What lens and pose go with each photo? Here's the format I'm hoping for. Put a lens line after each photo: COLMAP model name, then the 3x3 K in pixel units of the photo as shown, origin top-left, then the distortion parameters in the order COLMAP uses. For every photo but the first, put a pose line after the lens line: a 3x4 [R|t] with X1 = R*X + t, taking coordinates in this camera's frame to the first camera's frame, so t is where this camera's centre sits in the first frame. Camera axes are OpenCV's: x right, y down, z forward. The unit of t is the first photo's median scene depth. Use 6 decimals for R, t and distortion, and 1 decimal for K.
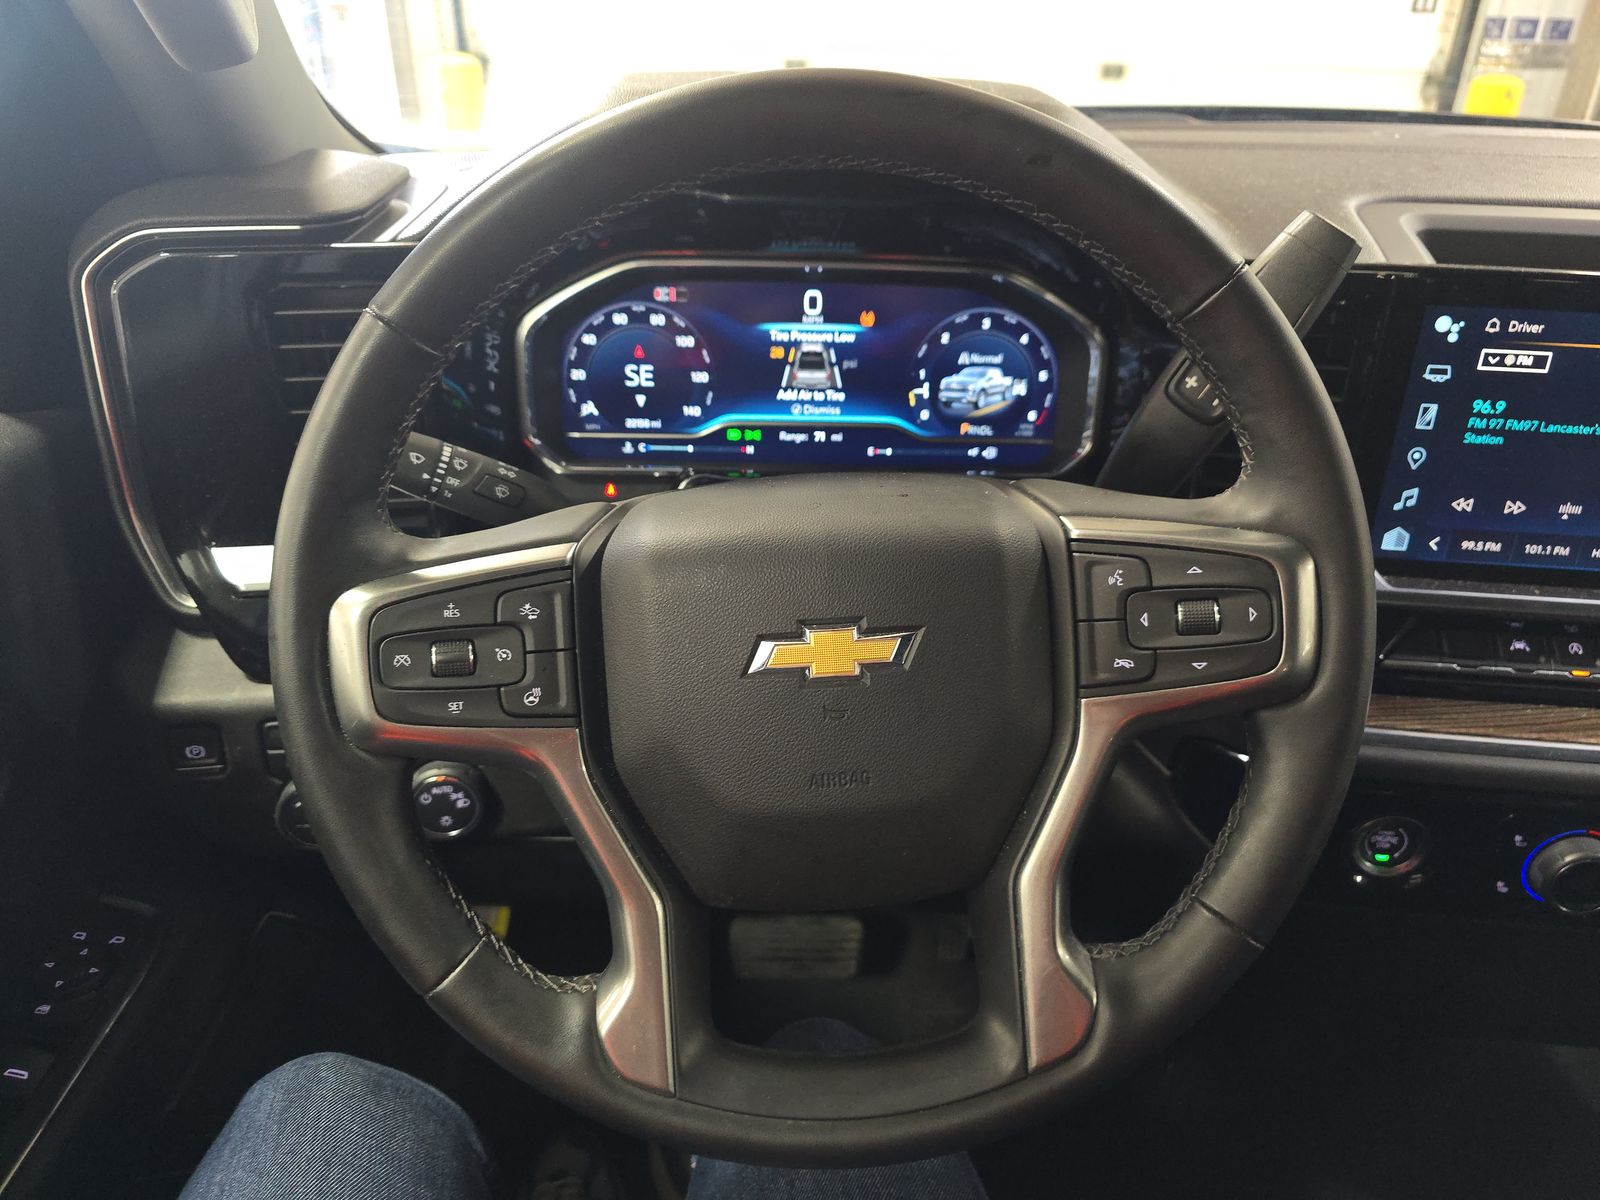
lens RADIAL K [[1075.9, 0, 805.0], [0, 1075.9, 600.7], [0, 0, 1]] dist [0.079220, -0.091272]
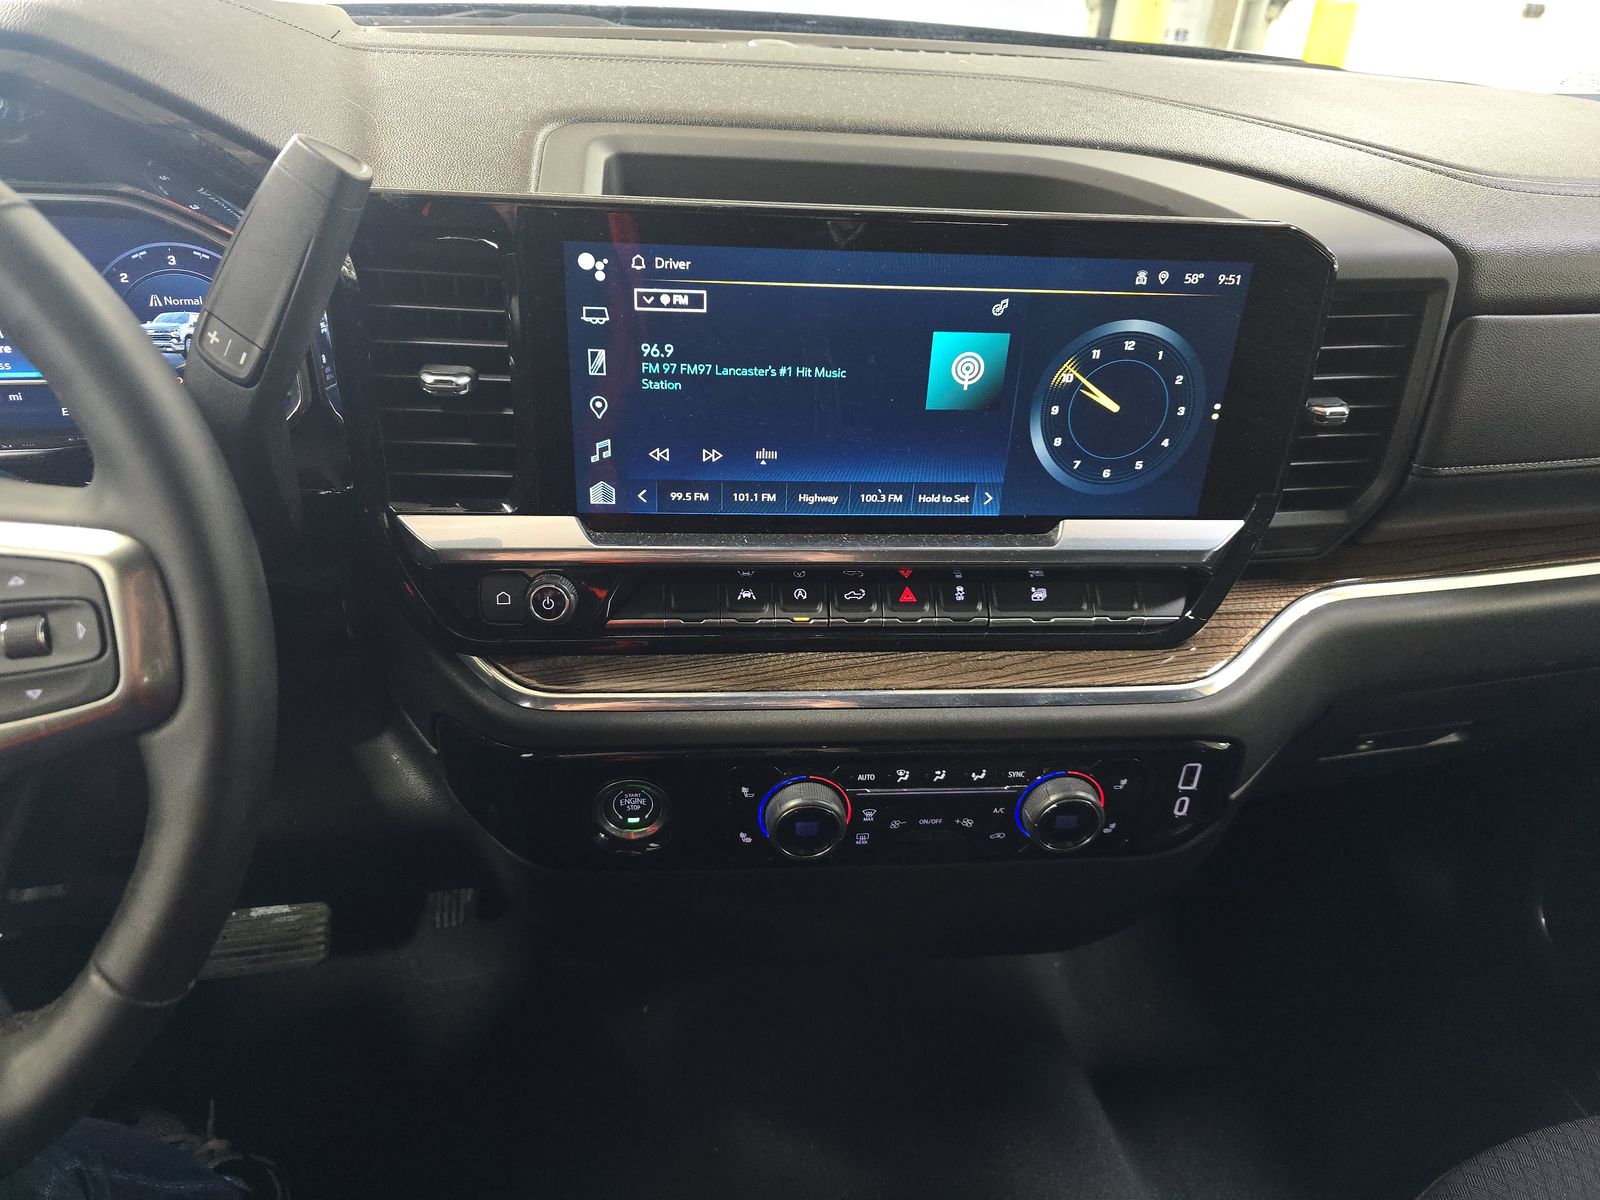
lens RADIAL K [[1069.6, 0, 800.1], [0, 1069.6, 624.7], [0, 0, 1]] dist [-0.004035, -0.025066]
pose [[0.975700, -0.078627, 0.204516, 0.460309], [0.058724, 0.993087, 0.101638, -0.024991], [-0.211093, -0.087158, 0.973572, 0.050457]]
